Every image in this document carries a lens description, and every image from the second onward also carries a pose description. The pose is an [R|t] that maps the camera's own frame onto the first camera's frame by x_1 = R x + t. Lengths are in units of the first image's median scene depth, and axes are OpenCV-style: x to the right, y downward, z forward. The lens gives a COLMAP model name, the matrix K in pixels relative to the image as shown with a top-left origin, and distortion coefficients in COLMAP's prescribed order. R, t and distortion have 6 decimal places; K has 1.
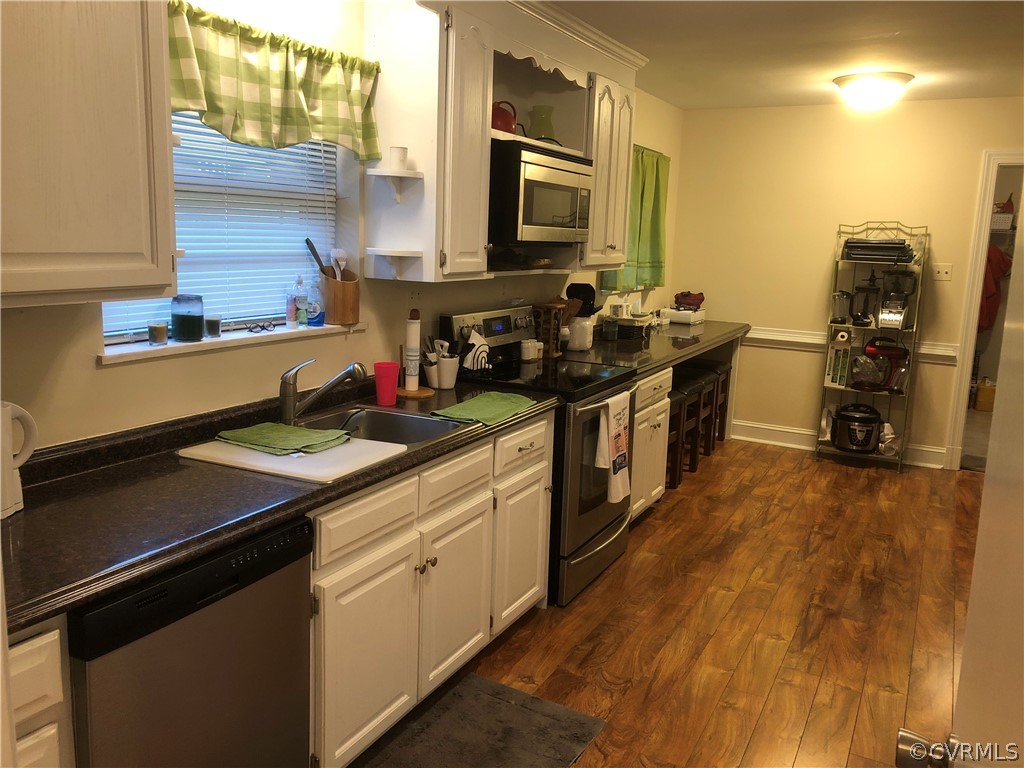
lens RADIAL K [[841.6, 0, 511.5], [0, 841.6, 377.8], [0, 0, 1]] dist [0.031659, -0.049301]
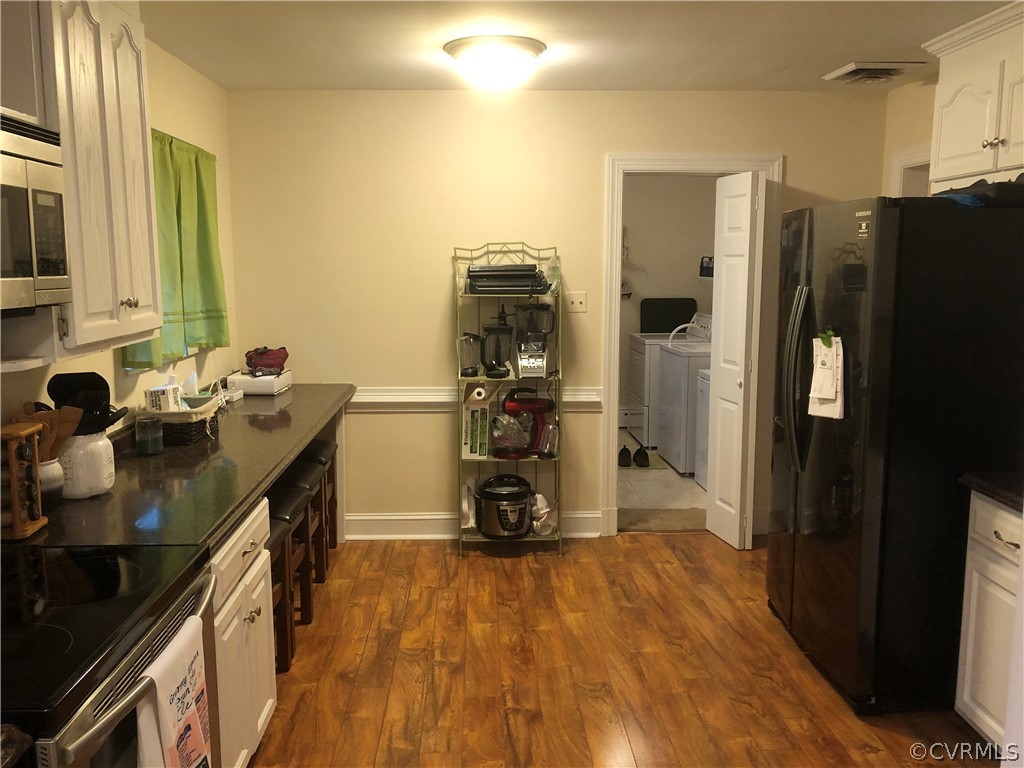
lens RADIAL K [[840.4, 0, 502.5], [0, 840.4, 373.0], [0, 0, 1]] dist [0.083225, -0.142808]
pose [[0.872450, -0.100656, 0.478225, 0.048290], [0.114908, 0.993376, -0.000548, -0.064592], [-0.475002, 0.055430, 0.878237, 0.320596]]
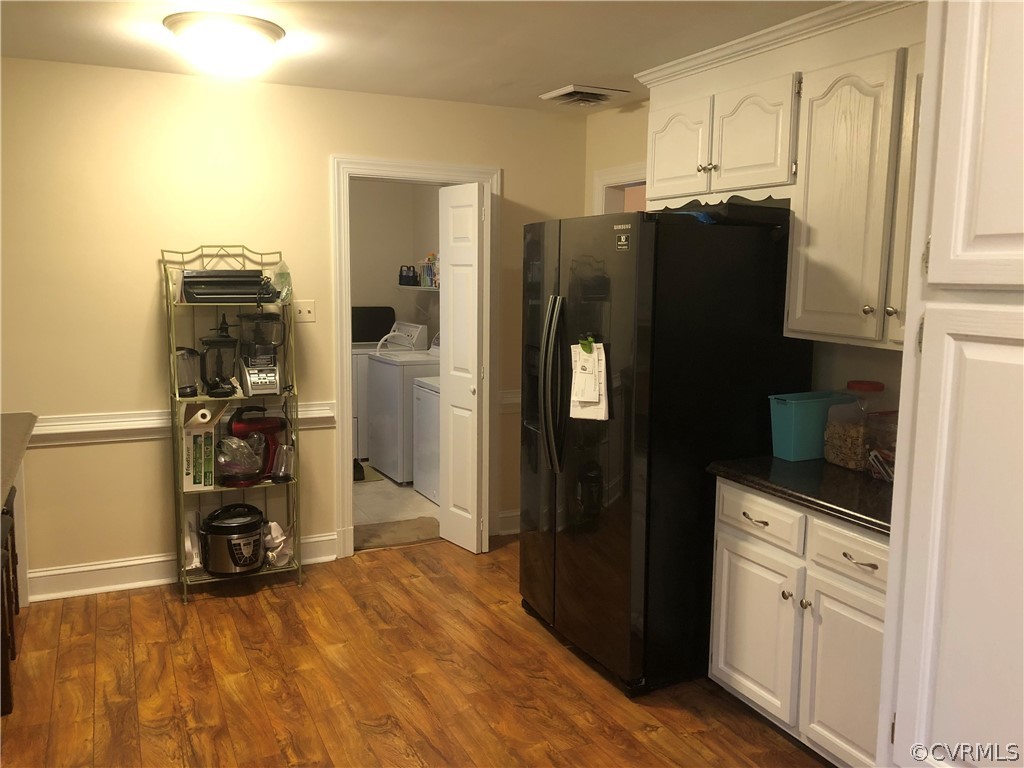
lens RADIAL K [[841.6, 0, 511.5], [0, 841.6, 377.8], [0, 0, 1]] dist [0.031659, -0.049301]
pose [[0.601423, -0.129626, 0.788345, 0.012310], [0.146595, 0.987901, 0.050602, -0.076903], [-0.785366, 0.085134, 0.613149, 0.391149]]
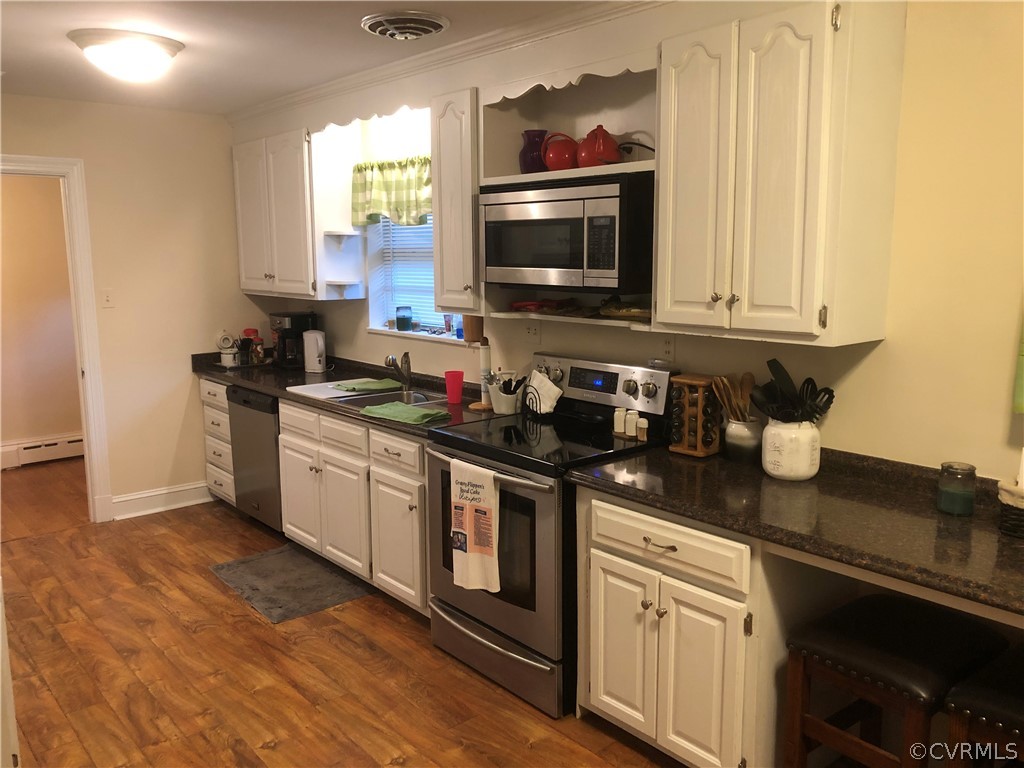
lens RADIAL K [[841.6, 0, 511.5], [0, 841.6, 377.8], [0, 0, 1]] dist [0.031659, -0.049301]
pose [[-0.382905, 0.106956, -0.917575, 0.556711], [-0.164174, 0.969585, 0.181528, -0.141799], [0.909082, 0.220150, -0.353700, 0.834194]]
